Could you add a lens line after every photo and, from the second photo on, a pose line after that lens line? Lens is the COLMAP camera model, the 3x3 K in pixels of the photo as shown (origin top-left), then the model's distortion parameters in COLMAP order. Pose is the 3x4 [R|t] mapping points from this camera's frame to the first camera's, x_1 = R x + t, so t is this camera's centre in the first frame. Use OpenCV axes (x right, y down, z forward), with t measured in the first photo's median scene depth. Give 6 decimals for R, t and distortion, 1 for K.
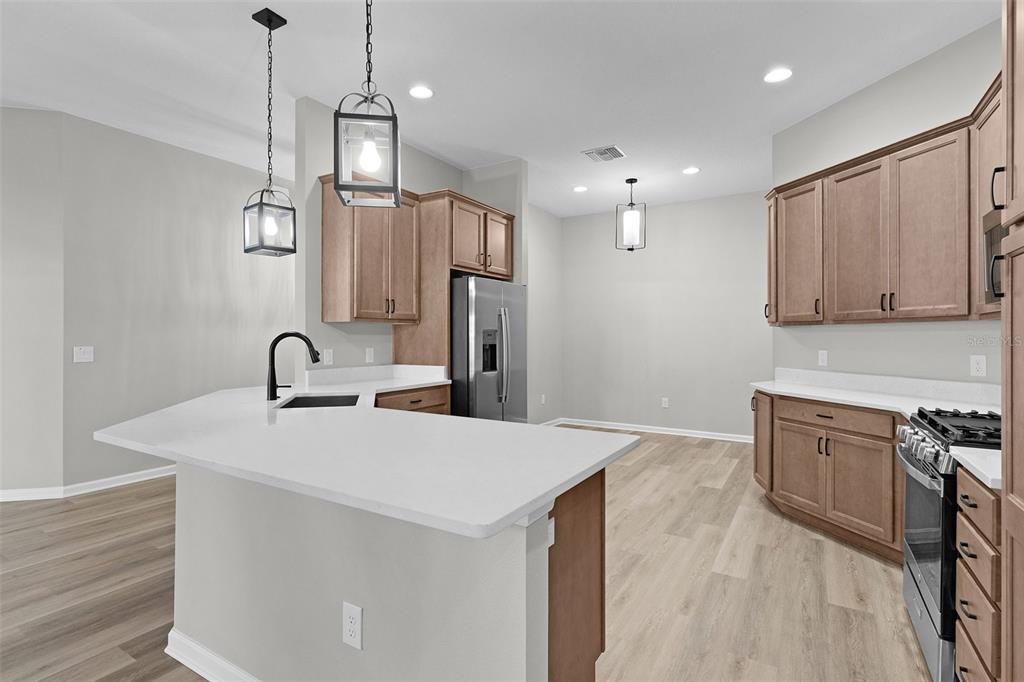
lens RADIAL K [[493.1, 0, 515.3], [0, 493.1, 338.3], [0, 0, 1]] dist [0.001353, 0.000579]
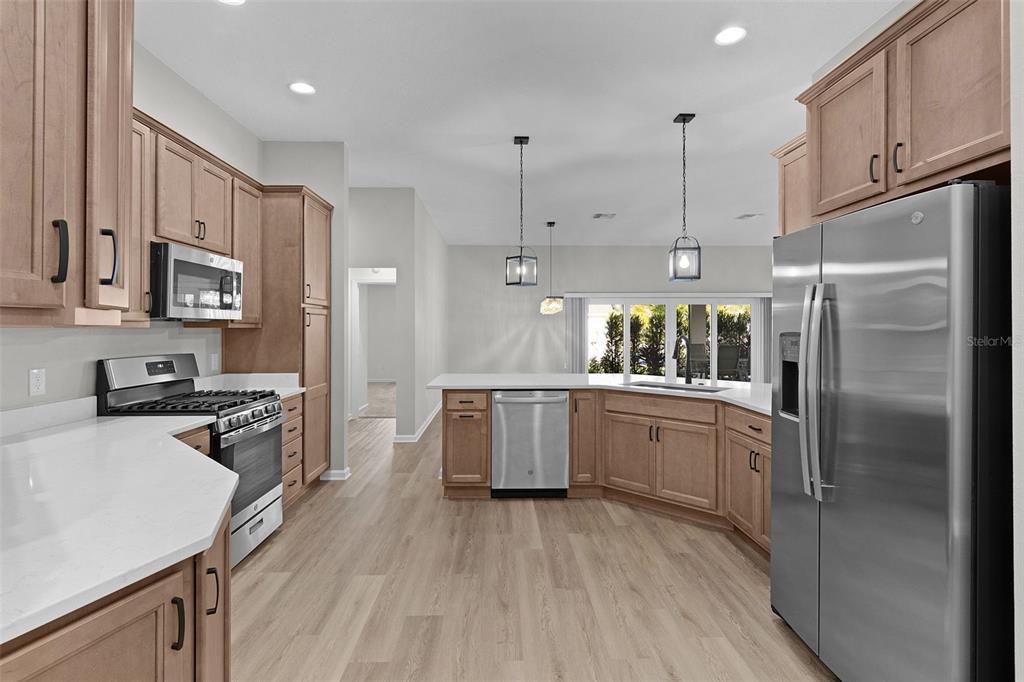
lens RADIAL K [[493.1, 0, 508.9], [0, 493.1, 326.8], [0, 0, 1]] dist [0.001353, 0.000579]
pose [[-0.844557, -0.001925, -0.535463, 0.533190], [-0.000194, 0.999995, -0.003289, -0.025862], [0.535466, -0.002674, -0.844552, 1.459516]]
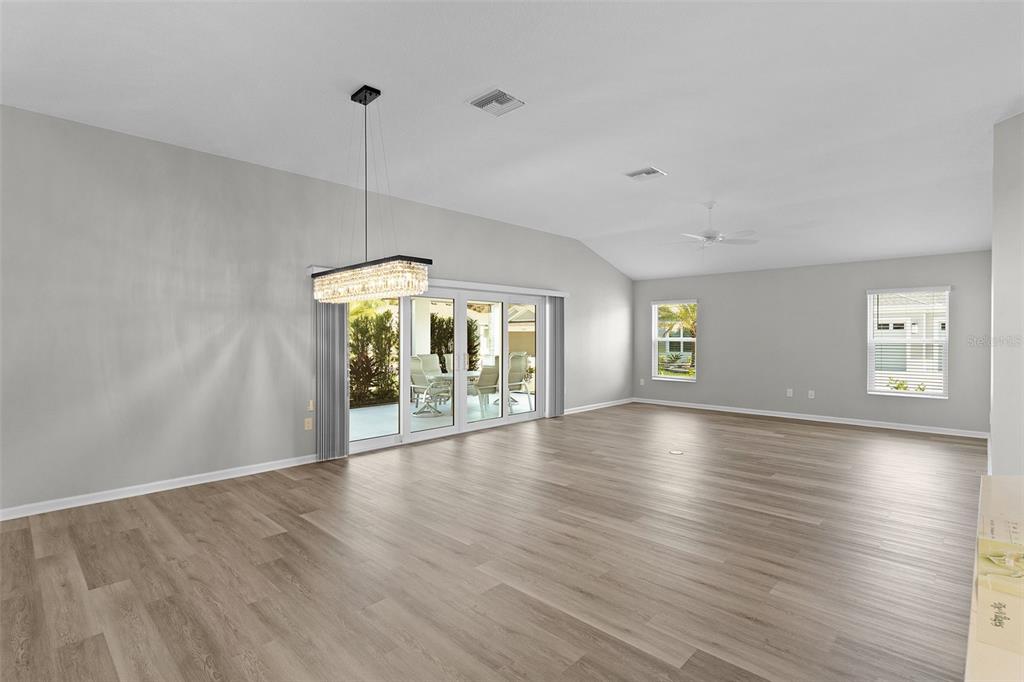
lens RADIAL K [[493.1, 0, 502.4], [0, 493.1, 332.9], [0, 0, 1]] dist [0.001353, 0.000579]
pose [[-0.232501, -0.003777, -0.972589, 0.081157], [-0.003069, 0.999990, -0.003149, -0.025988], [0.972591, 0.002253, -0.232510, 0.202191]]
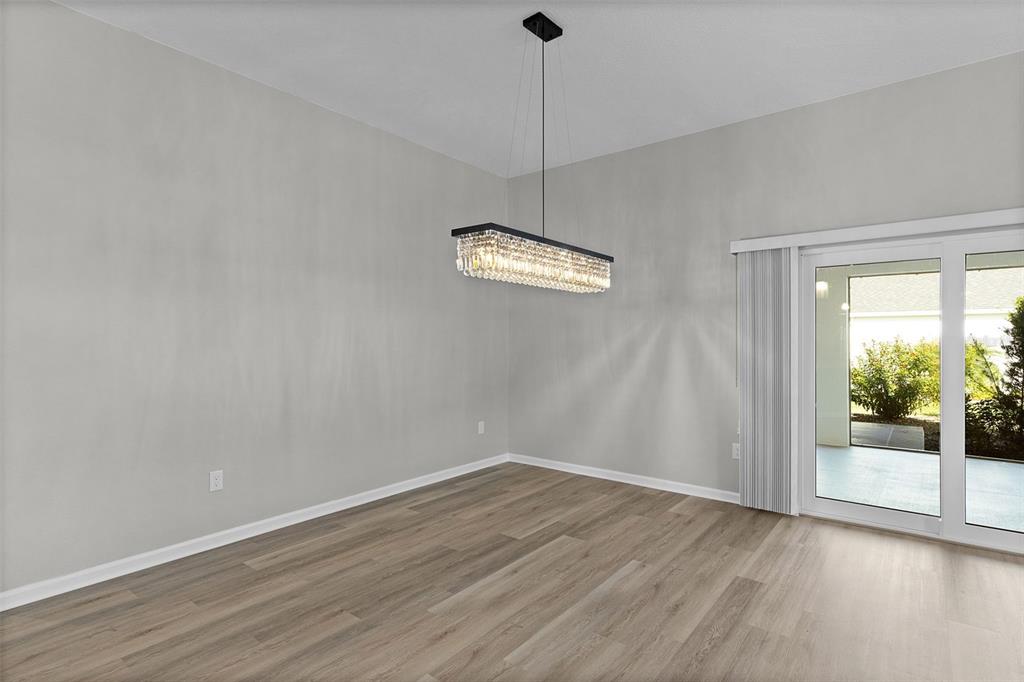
lens RADIAL K [[521.1, 0, 506.5], [0, 521.1, 335.5], [0, 0, 1]] dist [-0.000806, 0.003336]
pose [[-0.991279, 0.002781, 0.131748, -0.833029], [0.002249, 0.999989, -0.004182, -0.013168], [-0.131758, -0.003850, -0.991274, 0.518780]]
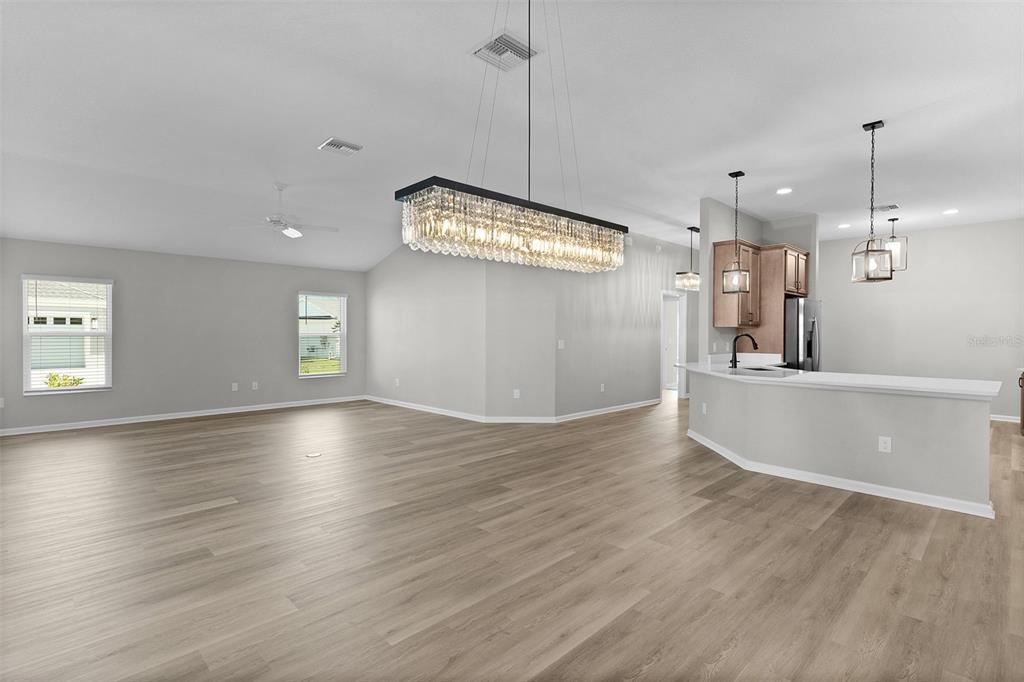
lens RADIAL K [[493.1, 0, 504.7], [0, 493.1, 335.4], [0, 0, 1]] dist [0.001353, 0.000579]
pose [[0.966320, 0.004202, -0.257309, -0.658798], [-0.003477, 0.999989, 0.003271, -0.007051], [0.257320, -0.002266, 0.966324, -0.855972]]
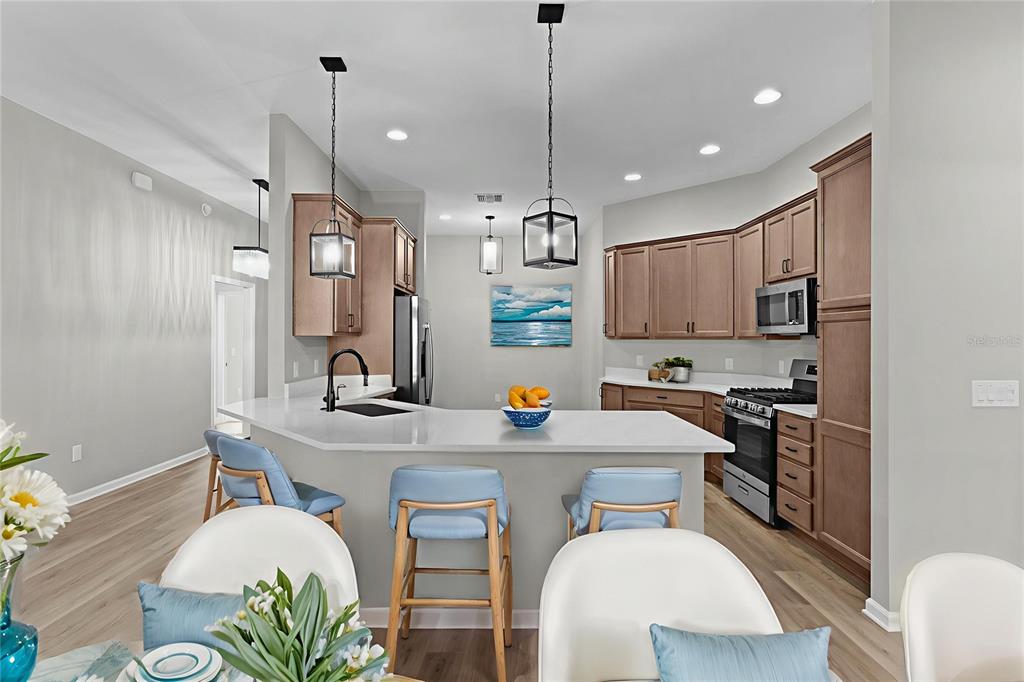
lens RADIAL K [[492.7, 0, 500.9], [0, 492.7, 338.7], [0, 0, 1]] dist [0.001863, 0.000228]
pose [[0.859724, 0.000959, 0.510759, -0.549030], [-0.001664, 0.999998, 0.000923, -0.029047], [-0.510757, -0.001643, 0.859724, -0.098609]]
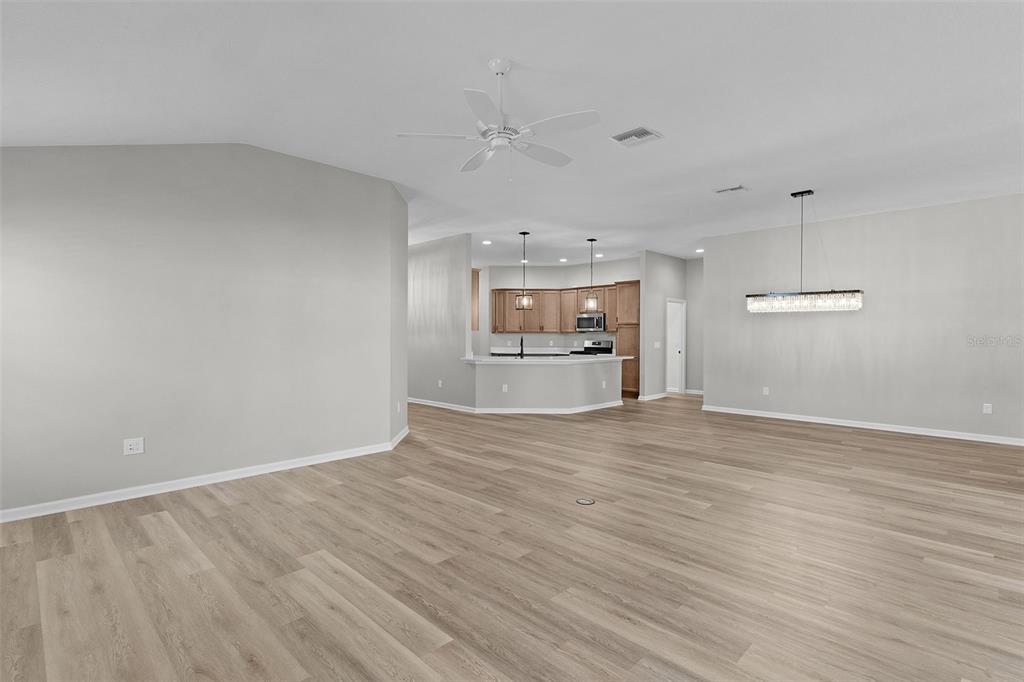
lens RADIAL K [[492.7, 0, 504.3], [0, 492.7, 339.2], [0, 0, 1]] dist [0.001863, 0.000228]
pose [[0.241639, -0.006061, 0.970347, -2.614369], [-0.002370, 0.999974, 0.006836, -0.008625], [-0.970363, -0.003951, 0.241618, 0.288735]]
